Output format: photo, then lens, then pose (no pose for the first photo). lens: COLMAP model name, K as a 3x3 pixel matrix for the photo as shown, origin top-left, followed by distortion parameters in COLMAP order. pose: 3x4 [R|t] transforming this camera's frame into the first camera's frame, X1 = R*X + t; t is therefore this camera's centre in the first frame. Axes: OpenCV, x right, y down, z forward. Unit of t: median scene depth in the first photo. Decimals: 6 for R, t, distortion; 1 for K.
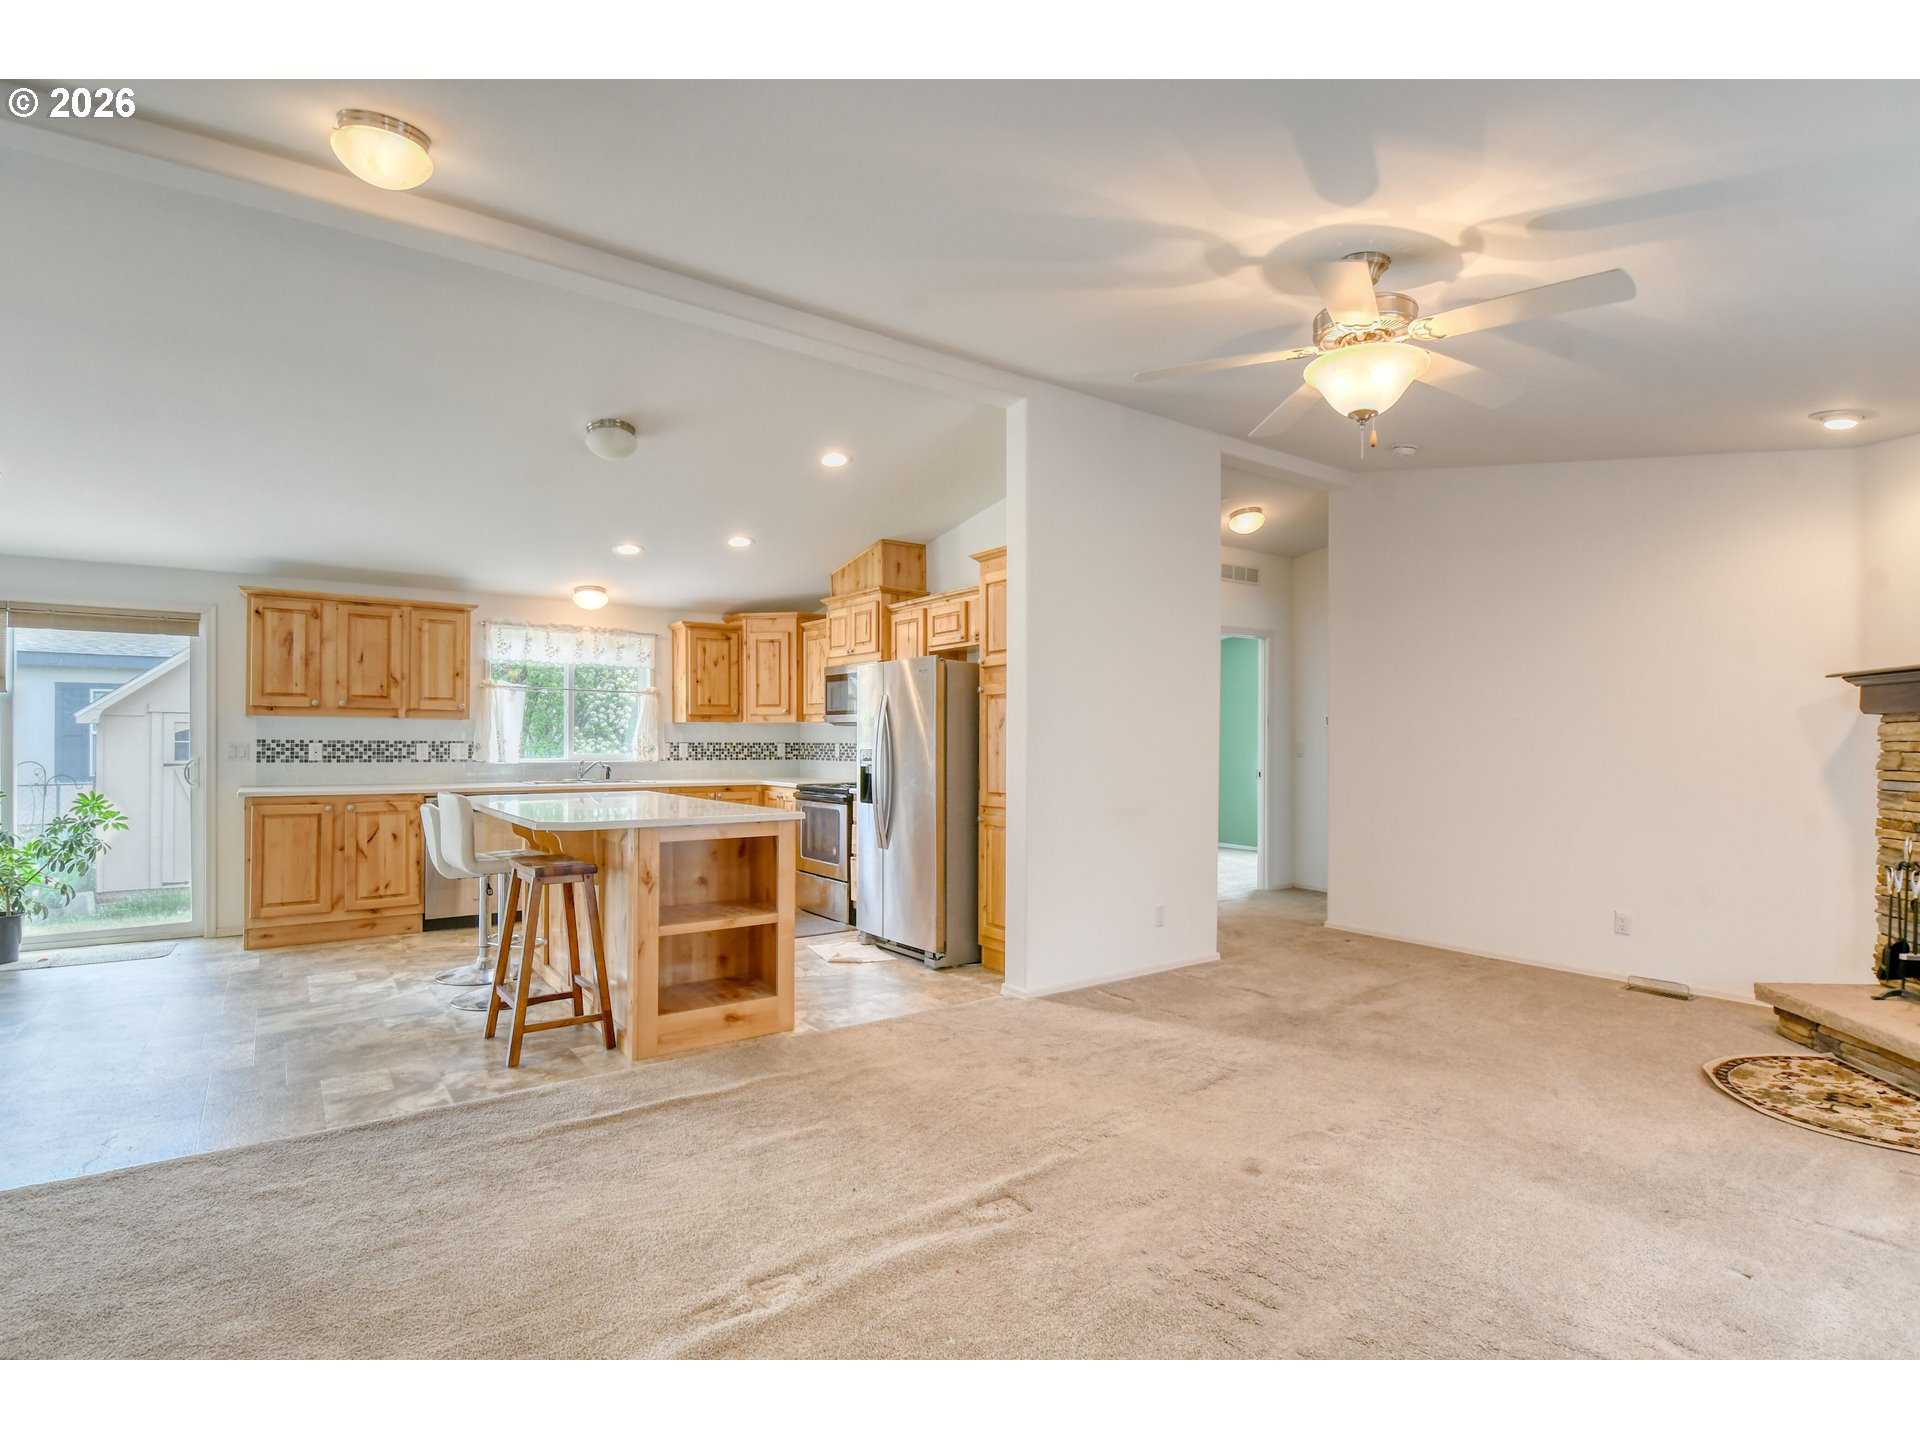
lens RADIAL K [[928.5, 0, 955.4], [0, 928.5, 734.4], [0, 0, 1]] dist [0.020043, -0.026551]
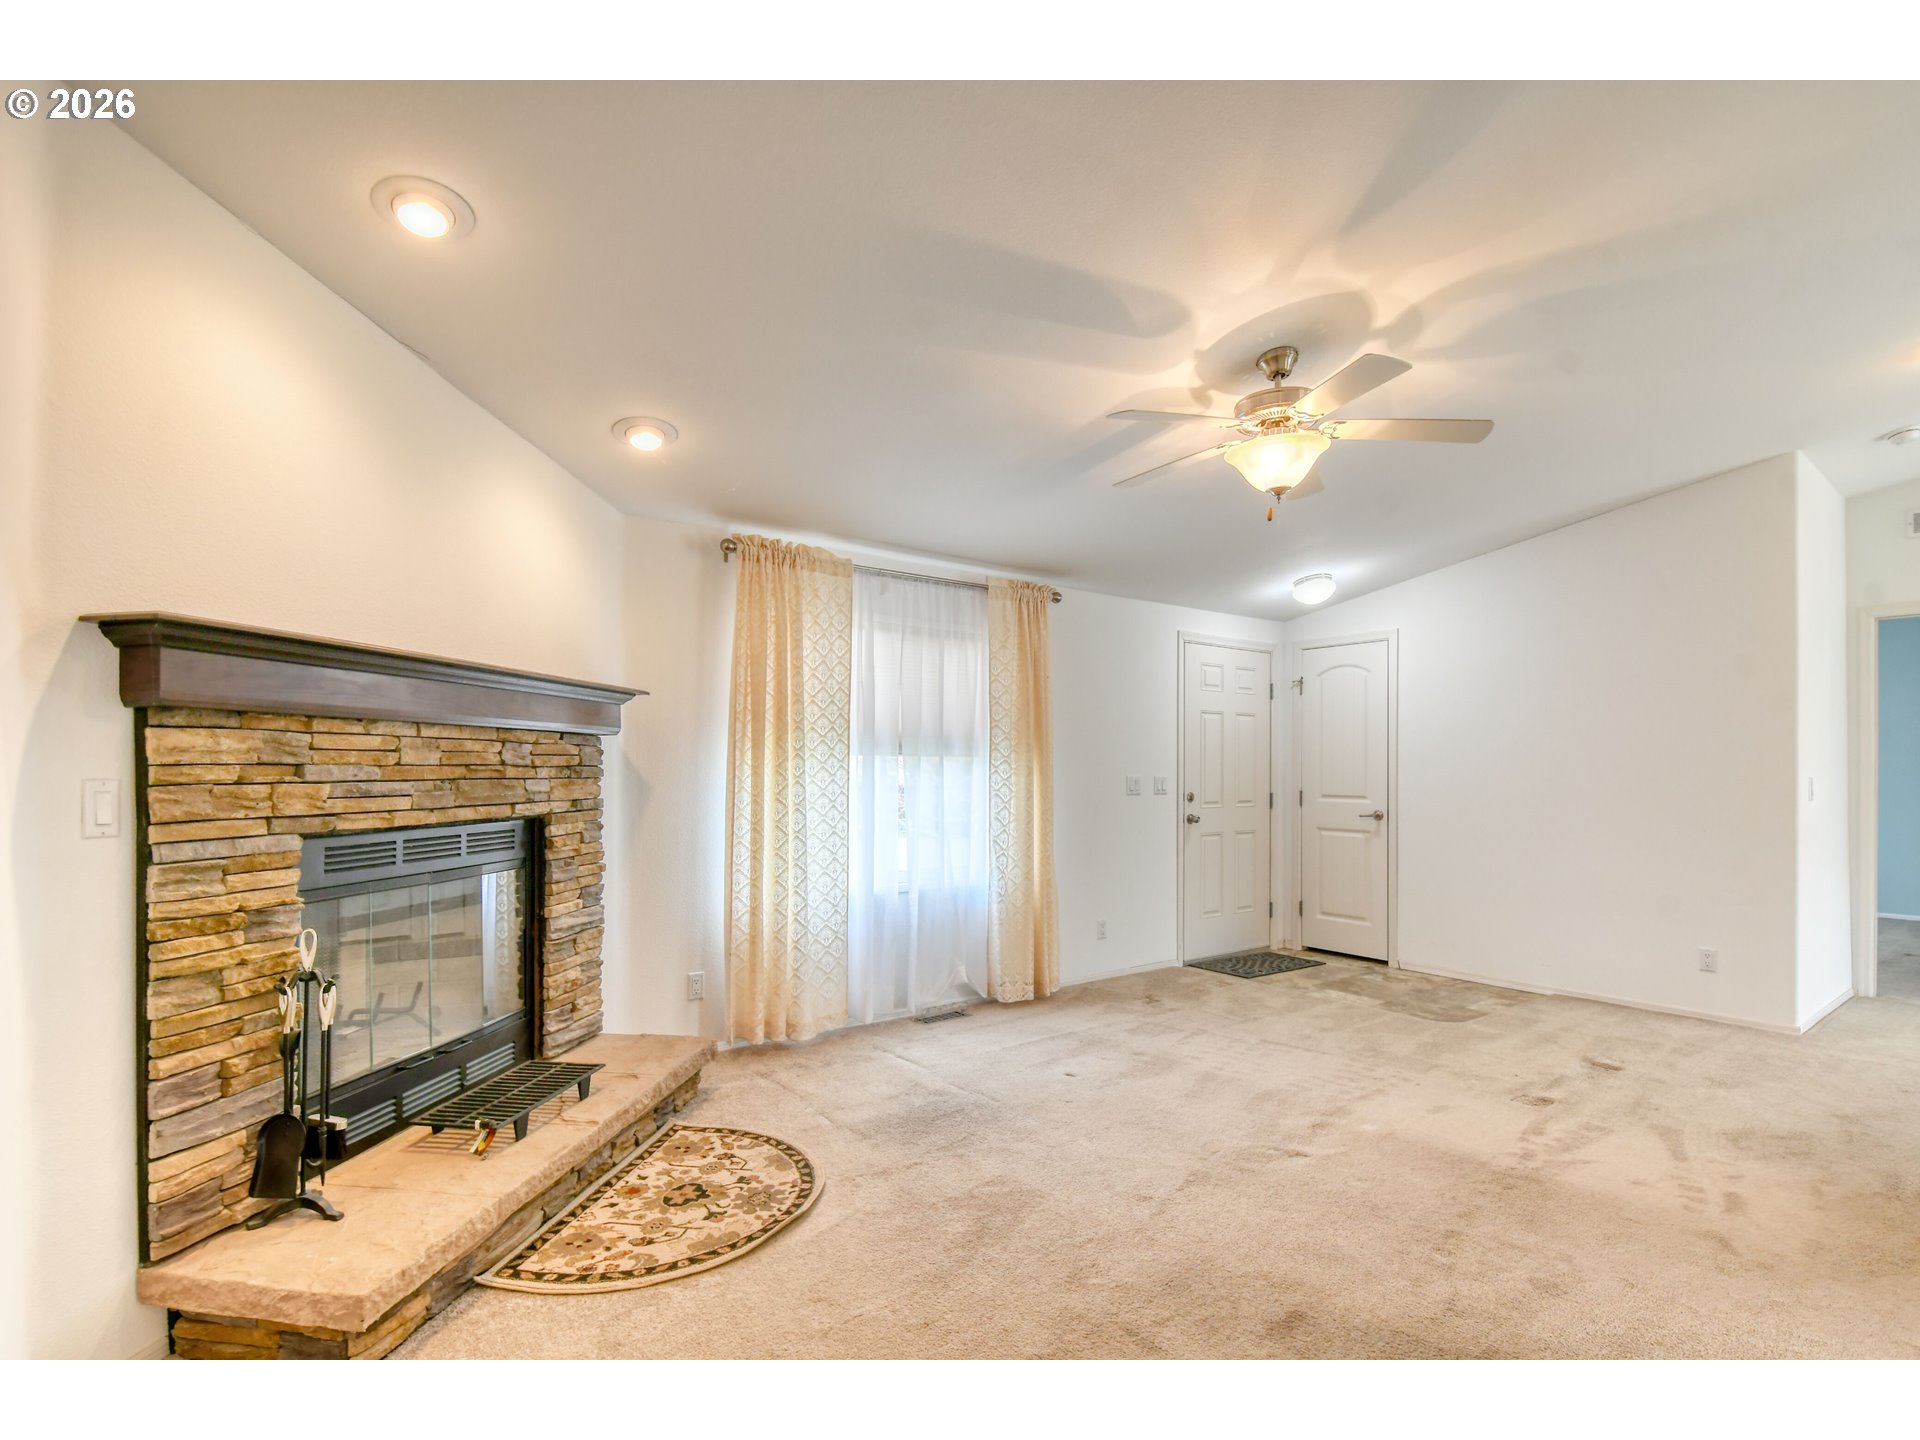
lens RADIAL K [[921.9, 0, 961.0], [0, 921.9, 760.5], [0, 0, 1]] dist [0.021389, -0.024587]
pose [[-0.999908, -0.007119, -0.011572, 0.359769], [-0.006900, 0.999798, -0.018854, 0.007312], [0.011704, -0.018772, -0.999755, 0.913975]]
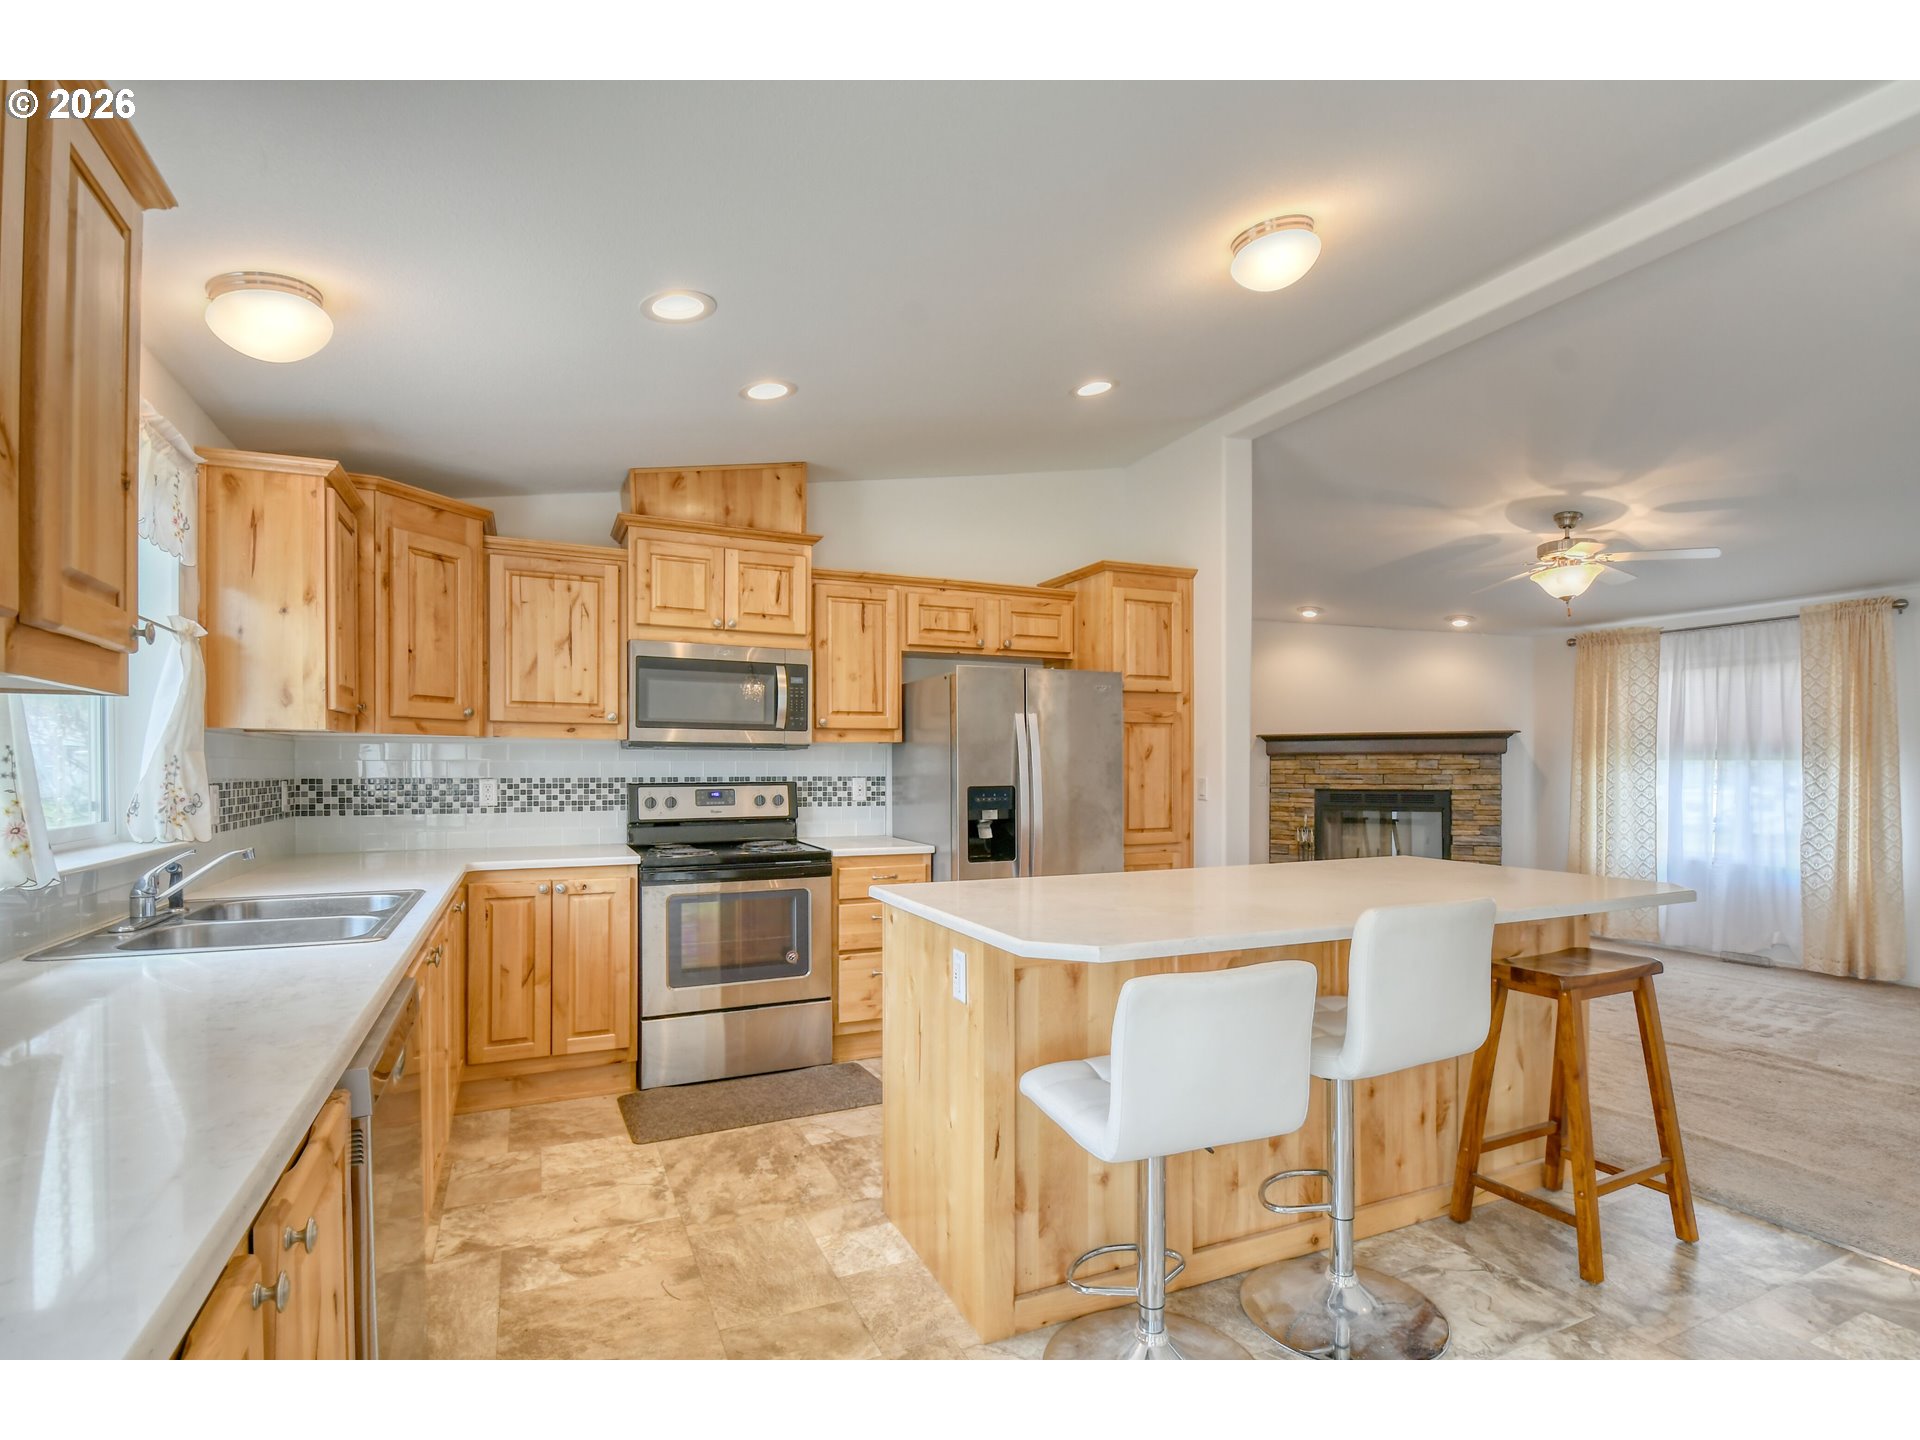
lens RADIAL K [[927.0, 0, 956.1], [0, 927.0, 774.7], [0, 0, 1]] dist [0.019133, -0.025918]
pose [[0.203290, -0.012173, 0.979043, -0.703787], [-0.007257, 0.999877, 0.013938, -0.002163], [-0.979092, -0.009938, 0.203177, 0.776260]]
